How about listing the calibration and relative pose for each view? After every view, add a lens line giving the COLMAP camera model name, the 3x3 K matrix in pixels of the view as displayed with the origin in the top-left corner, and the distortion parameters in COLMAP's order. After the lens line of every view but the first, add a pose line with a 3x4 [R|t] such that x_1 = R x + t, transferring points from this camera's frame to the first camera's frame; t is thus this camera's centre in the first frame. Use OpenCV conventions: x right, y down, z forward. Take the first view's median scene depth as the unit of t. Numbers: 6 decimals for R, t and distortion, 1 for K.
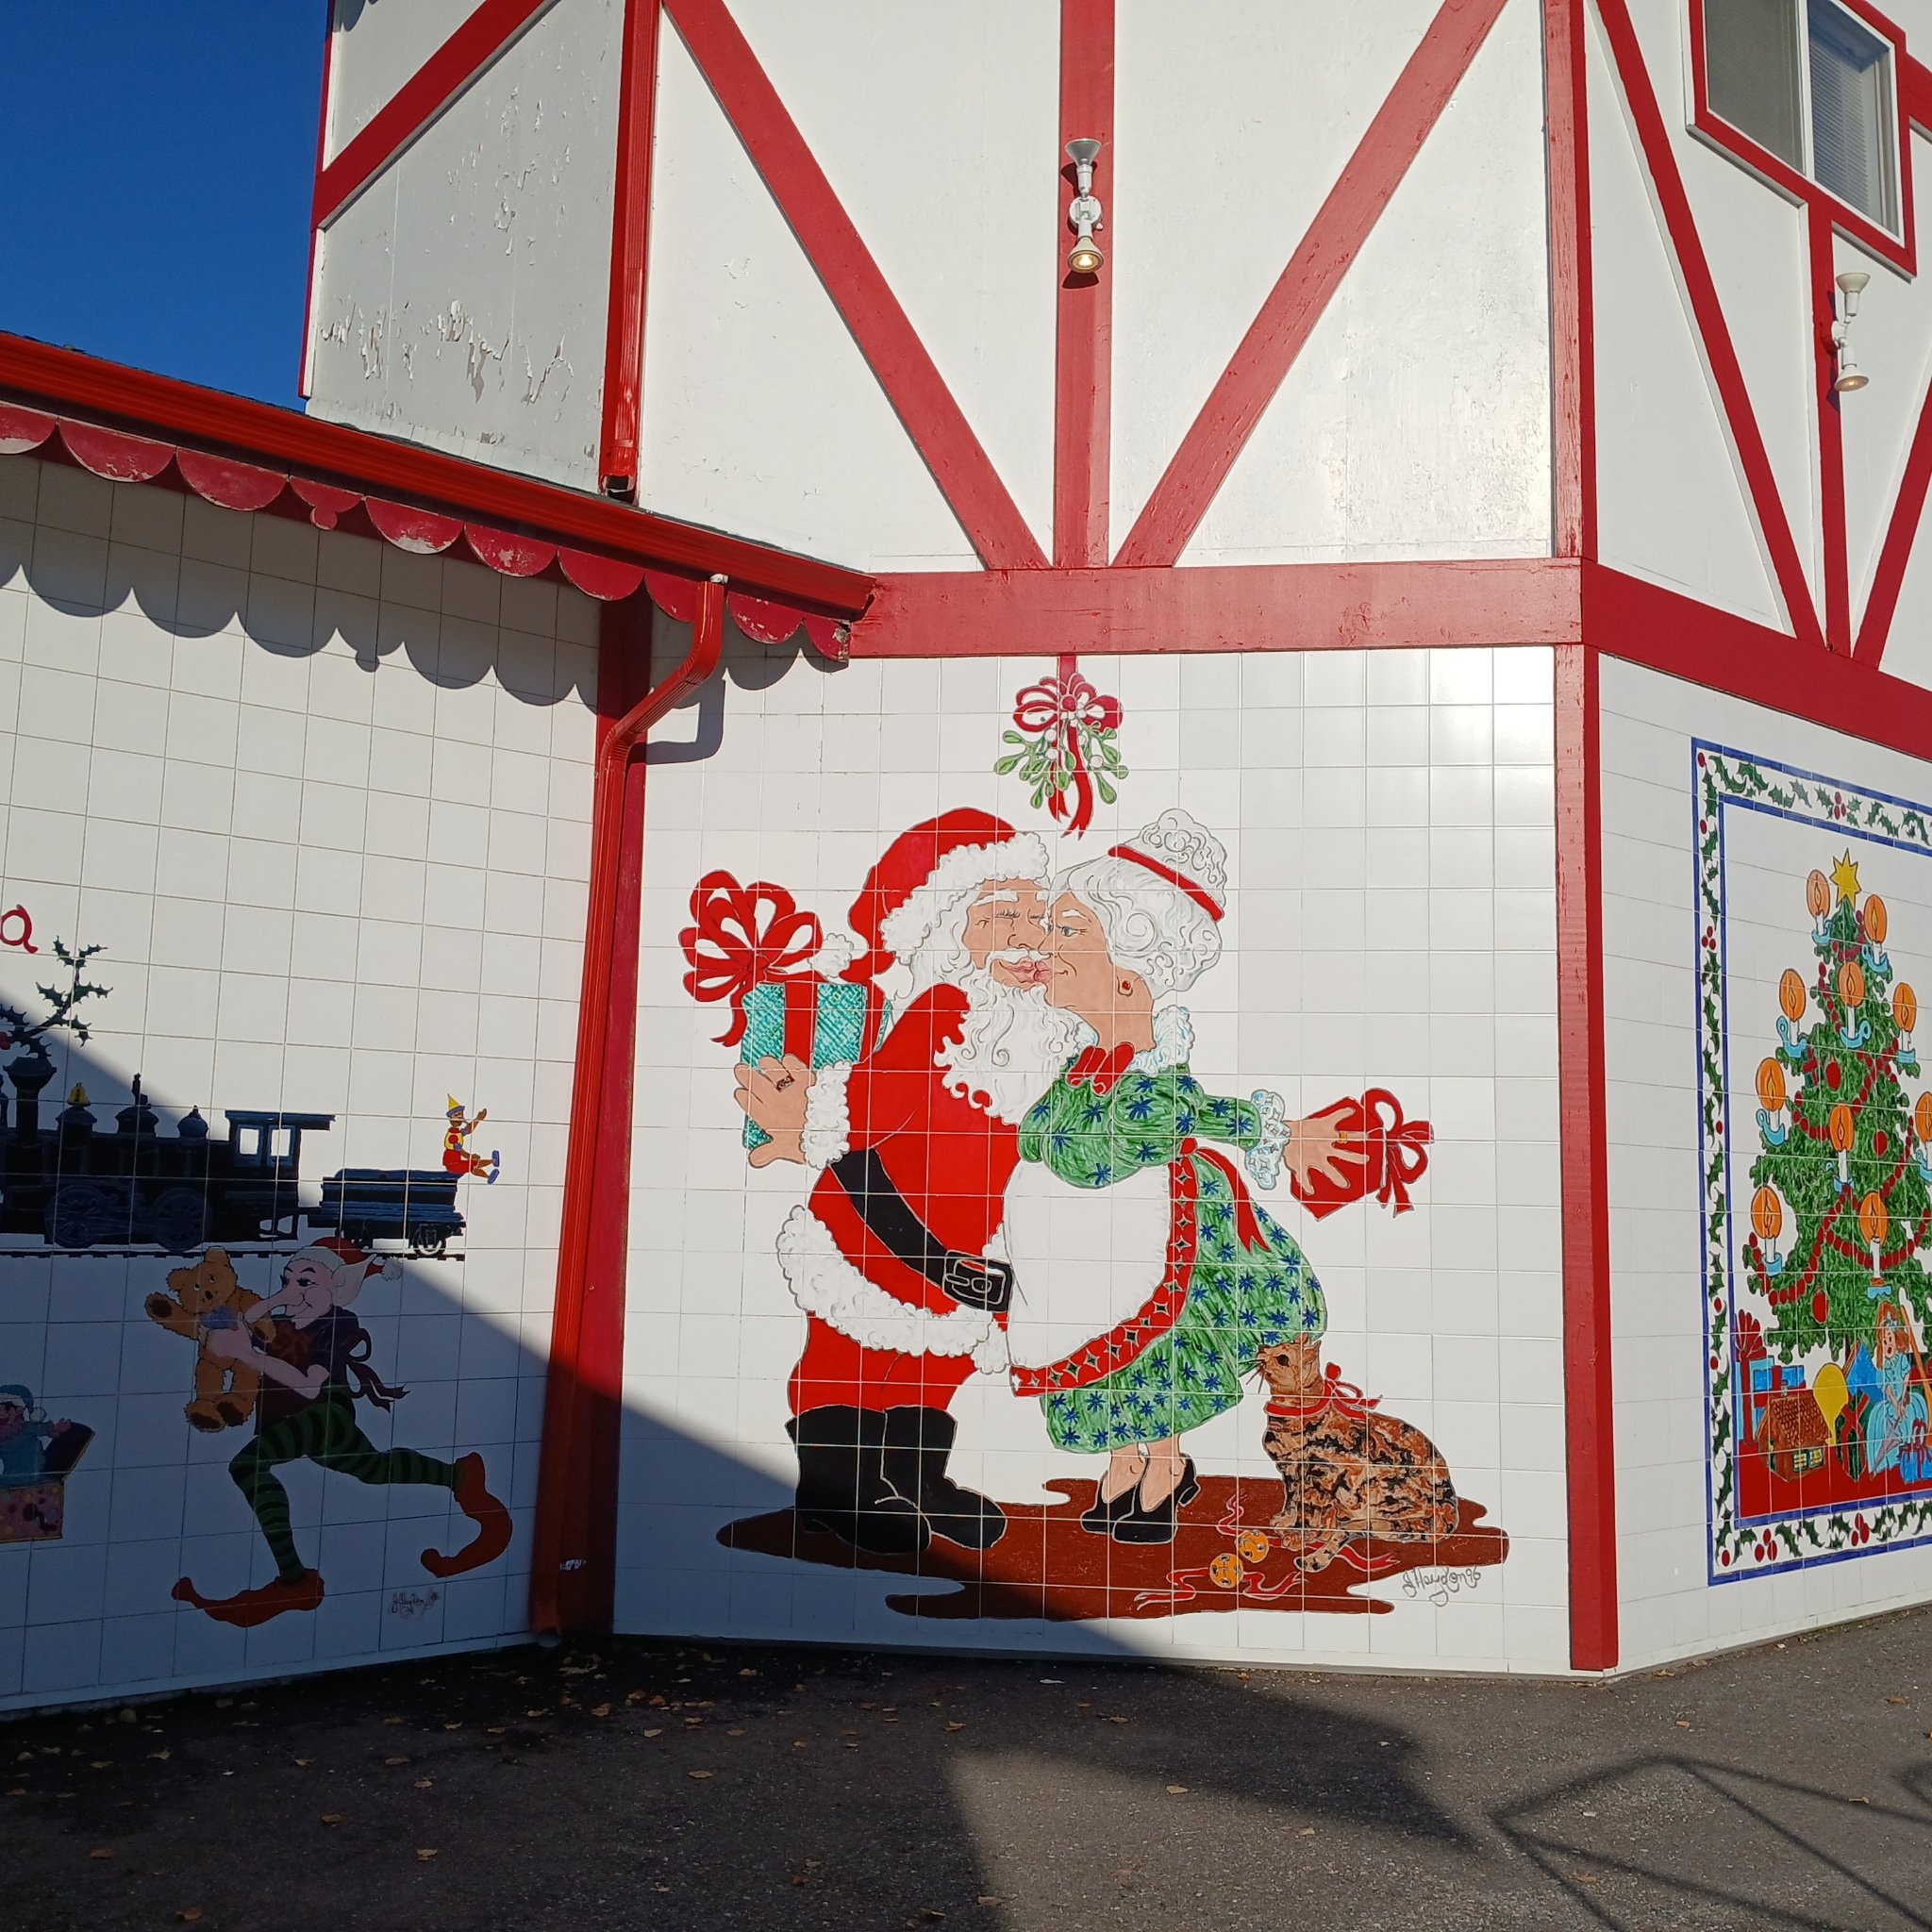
lens RADIAL K [[1969.7, 0, 991.9], [0, 1969.7, 976.2], [0, 0, 1]] dist [0.091187, -0.201311]
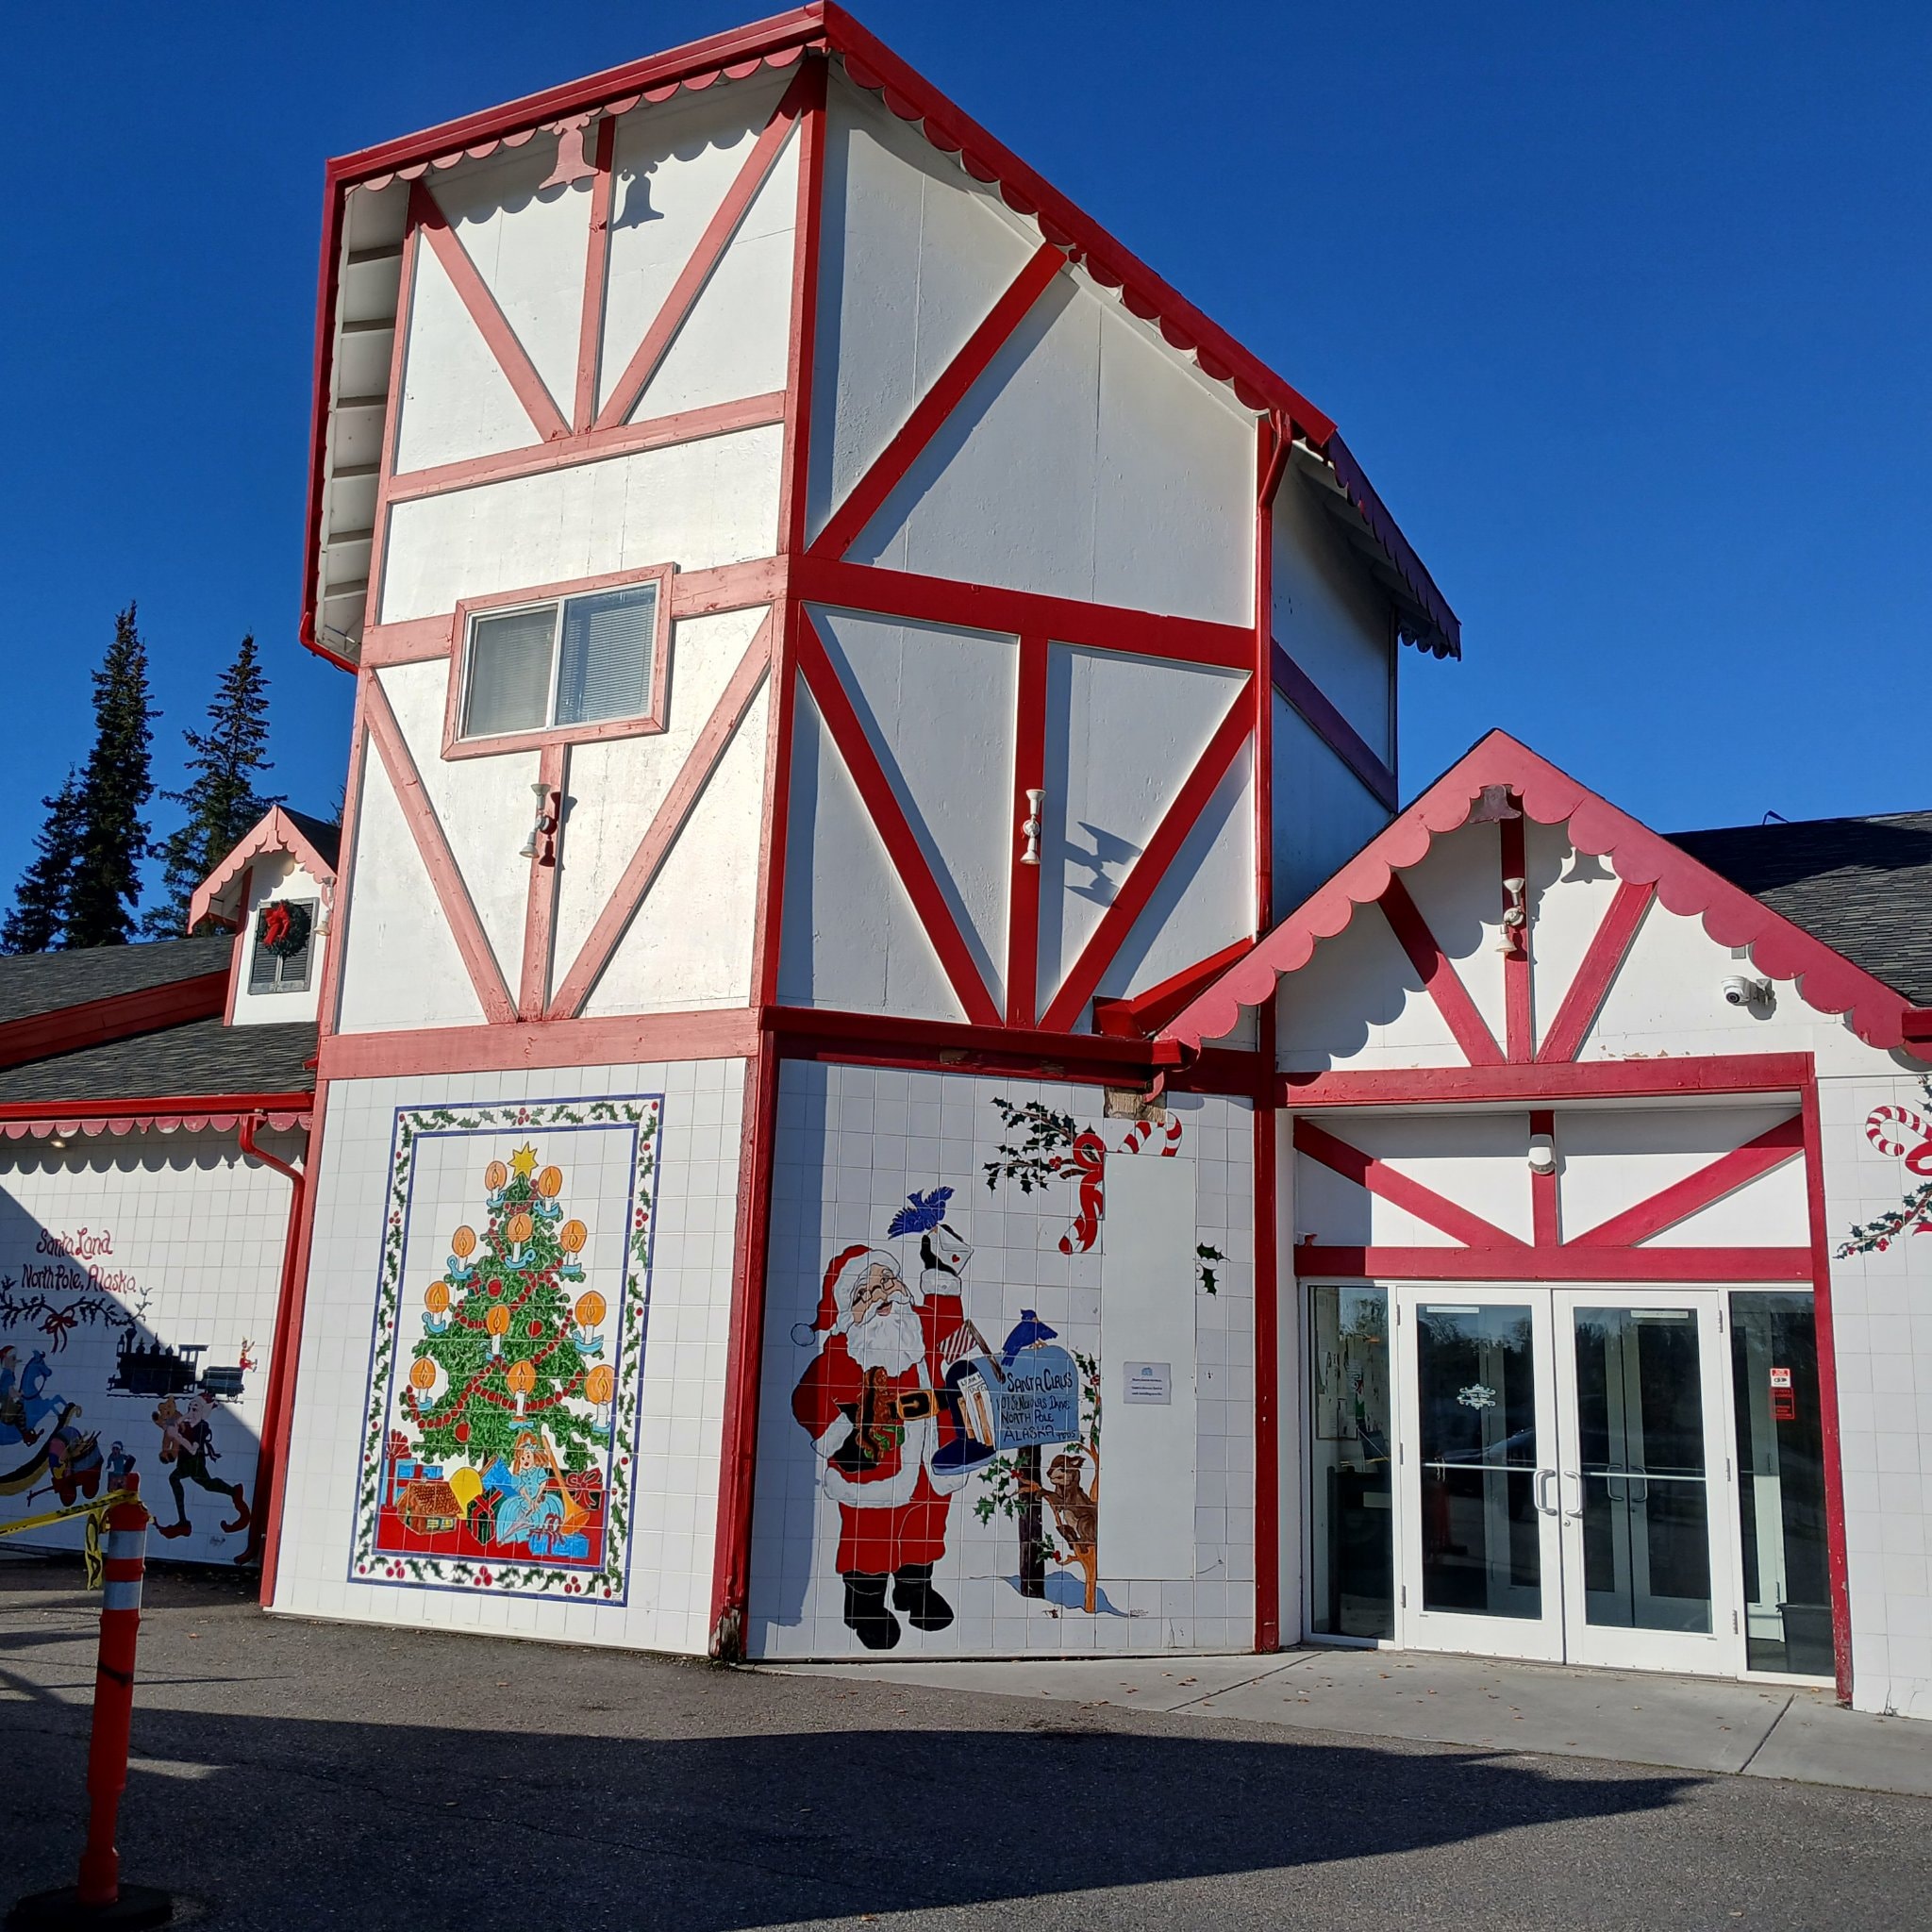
lens RADIAL K [[1969.7, 0, 991.9], [0, 1969.7, 976.2], [0, 0, 1]] dist [0.091187, -0.201311]
pose [[0.412125, -0.201077, -0.888663, 2.198463], [0.081641, 0.979570, -0.183784, 0.139230], [0.907462, 0.003191, 0.420122, 0.729362]]
